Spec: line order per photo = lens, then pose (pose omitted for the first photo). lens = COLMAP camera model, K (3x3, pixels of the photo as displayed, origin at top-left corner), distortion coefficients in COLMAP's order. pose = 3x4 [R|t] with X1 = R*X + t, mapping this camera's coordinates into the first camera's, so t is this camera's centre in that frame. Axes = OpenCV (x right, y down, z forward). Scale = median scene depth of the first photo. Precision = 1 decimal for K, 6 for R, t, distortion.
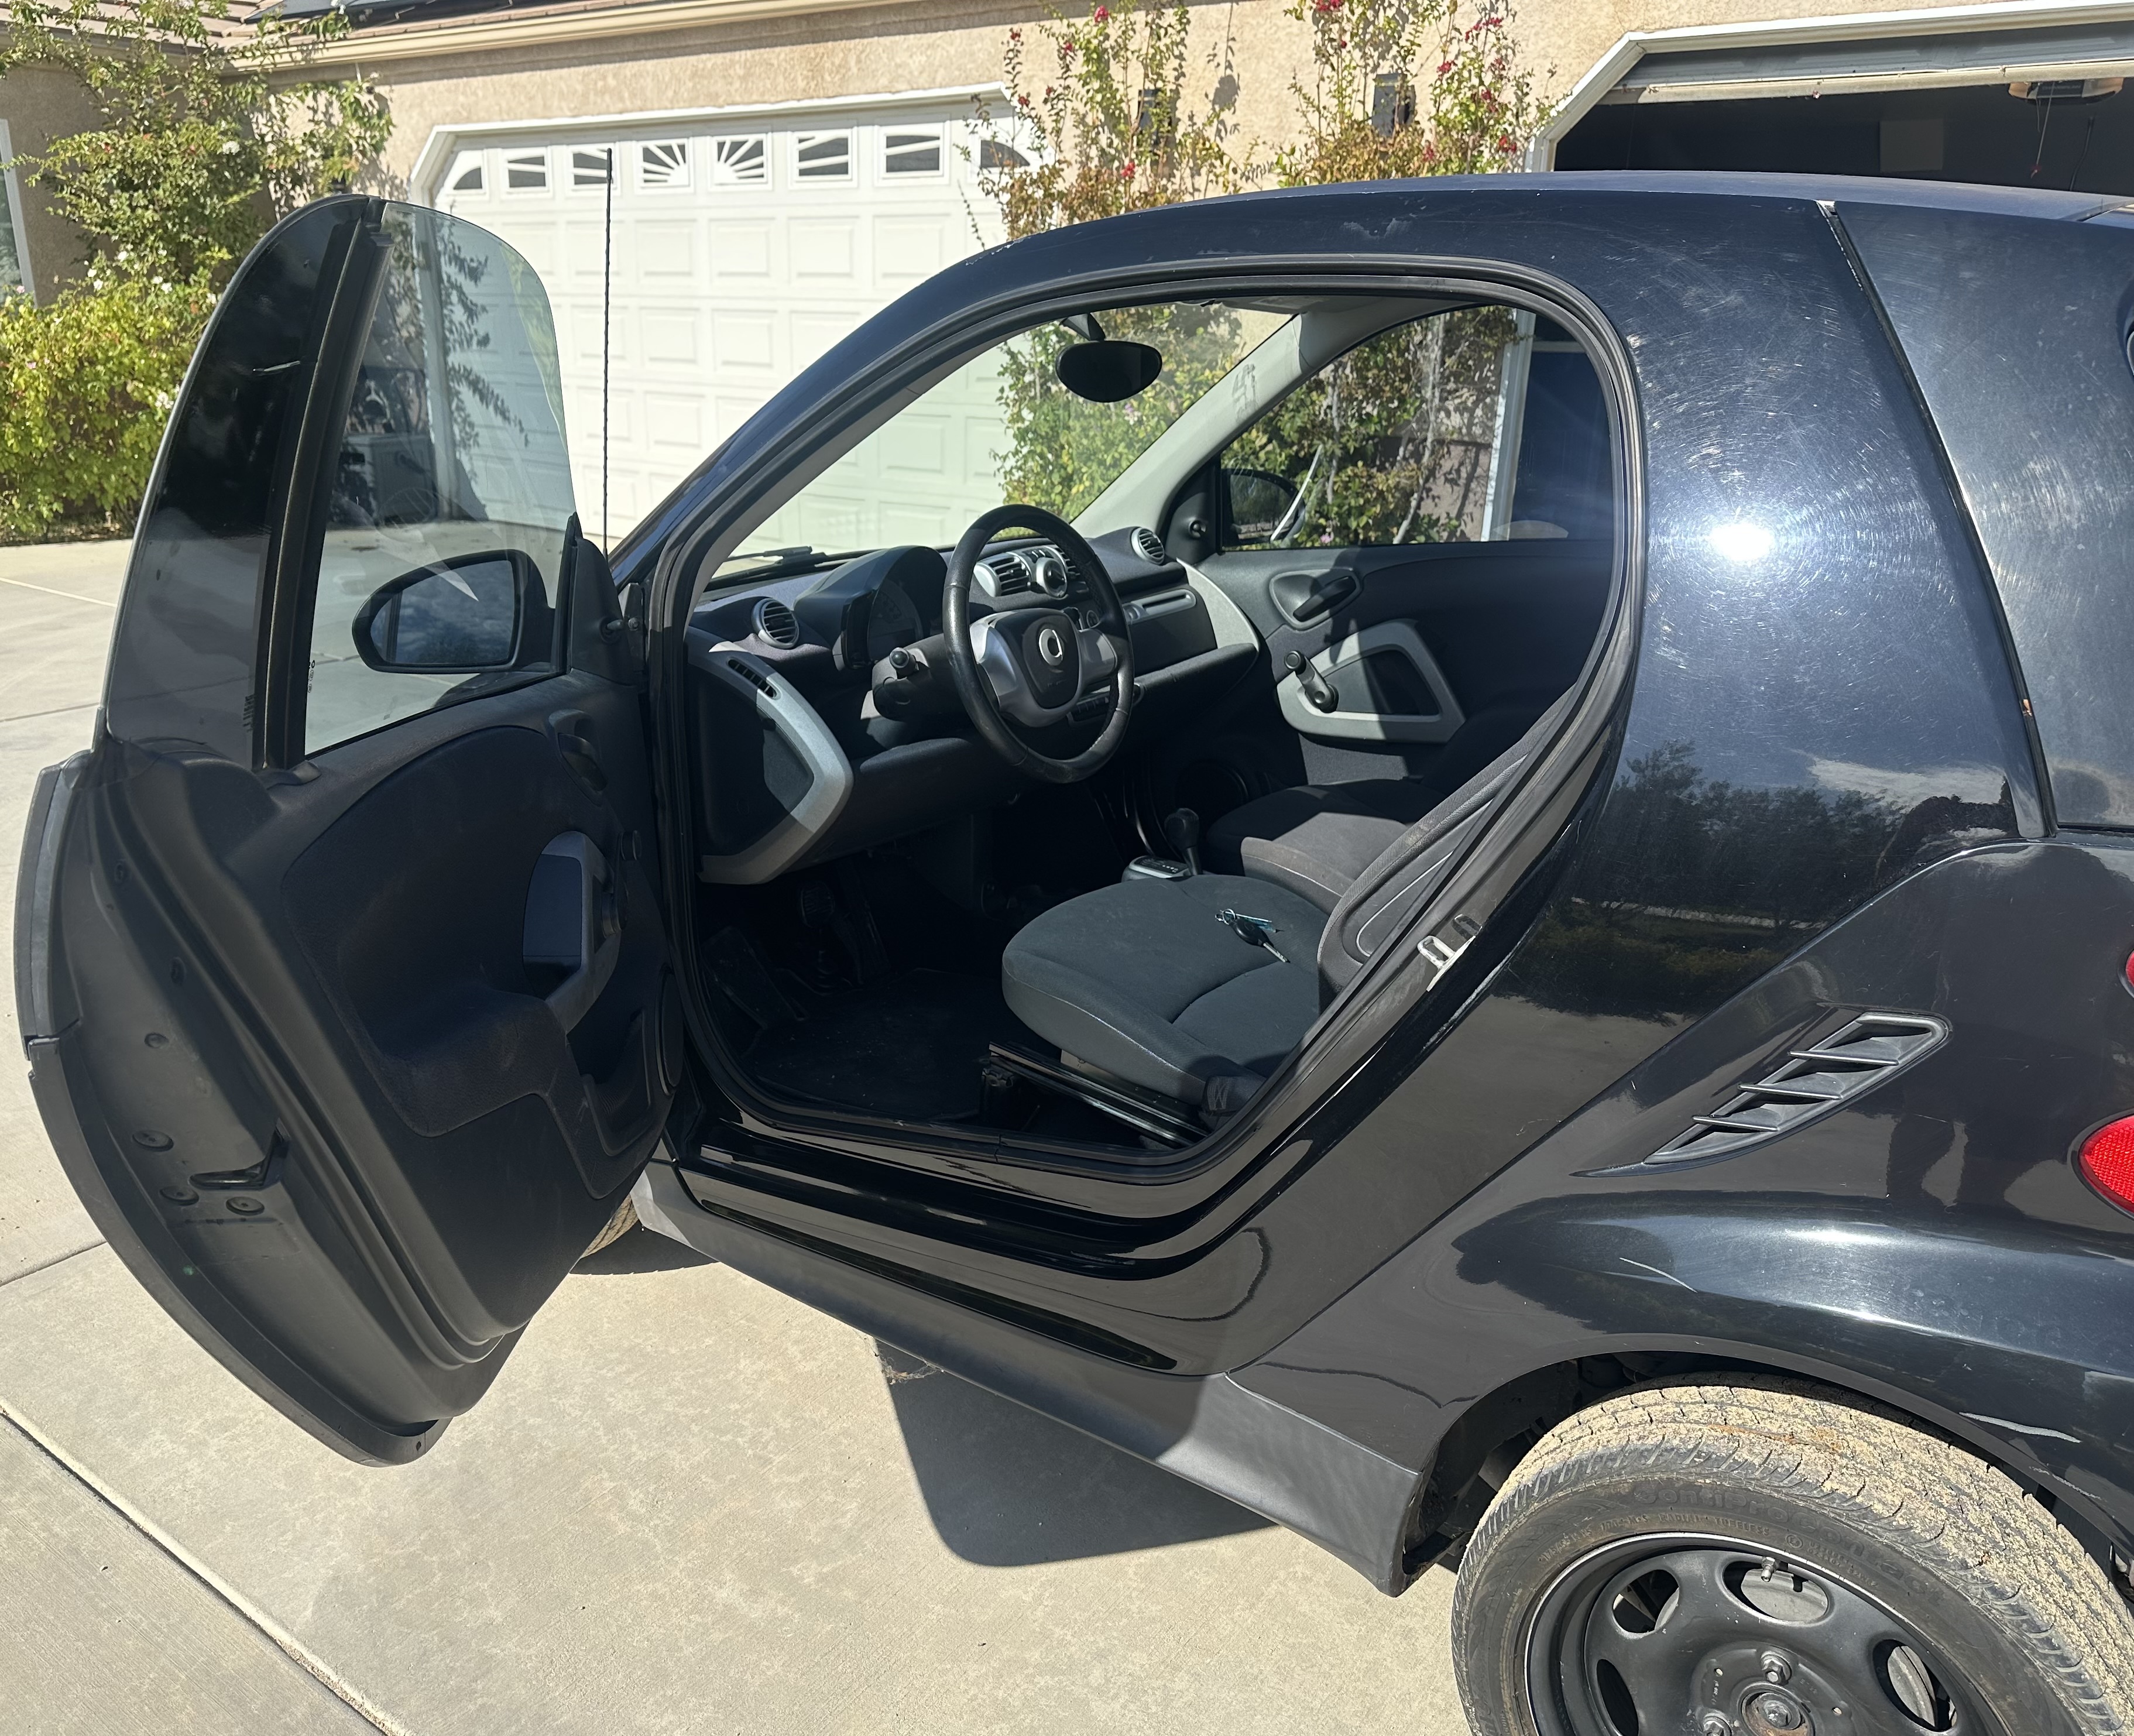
lens RADIAL K [[1573.1, 0, 1067.0], [0, 1573.1, 868.0], [0, 0, 1]] dist [-0.003139, -0.000572]
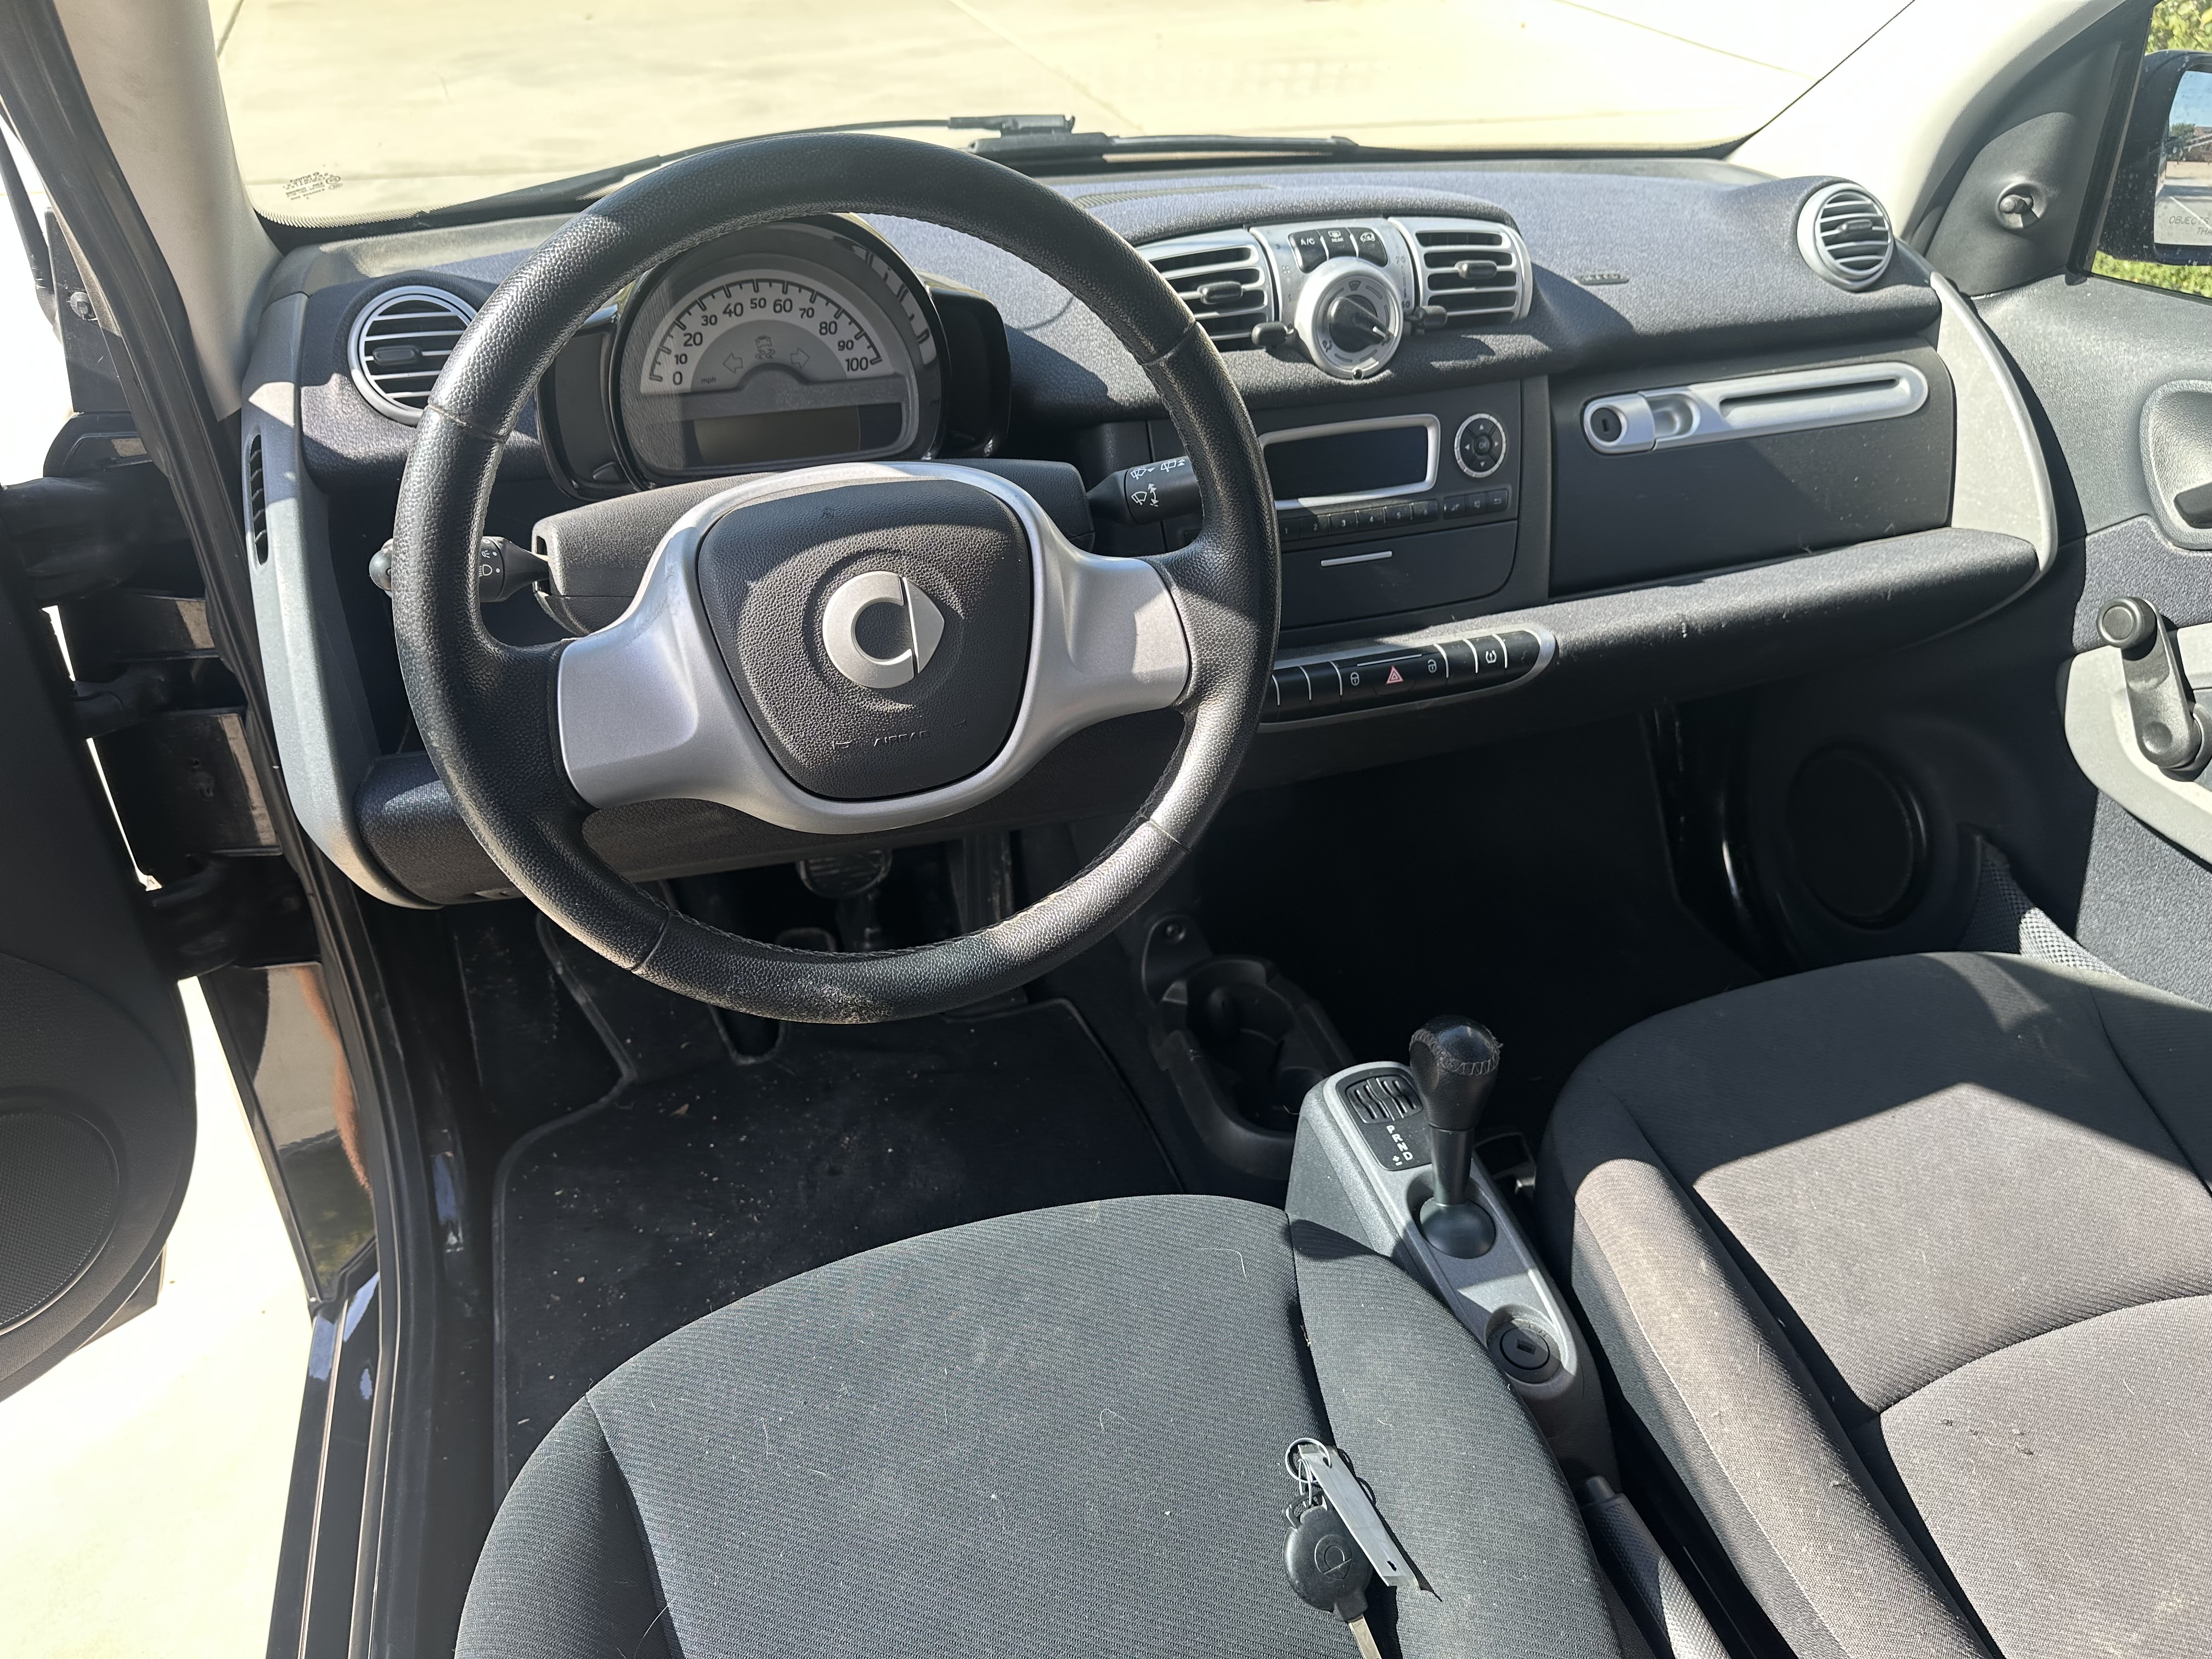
lens RADIAL K [[1609.0, 0, 1106.0], [0, 1609.0, 829.5], [0, 0, 1]] dist [-0.005601, -0.002593]
pose [[0.820436, 0.346259, -0.454962, 0.169085], [-0.214170, 0.923938, 0.316969, -0.194671], [0.530110, -0.162614, 0.832190, 0.681654]]
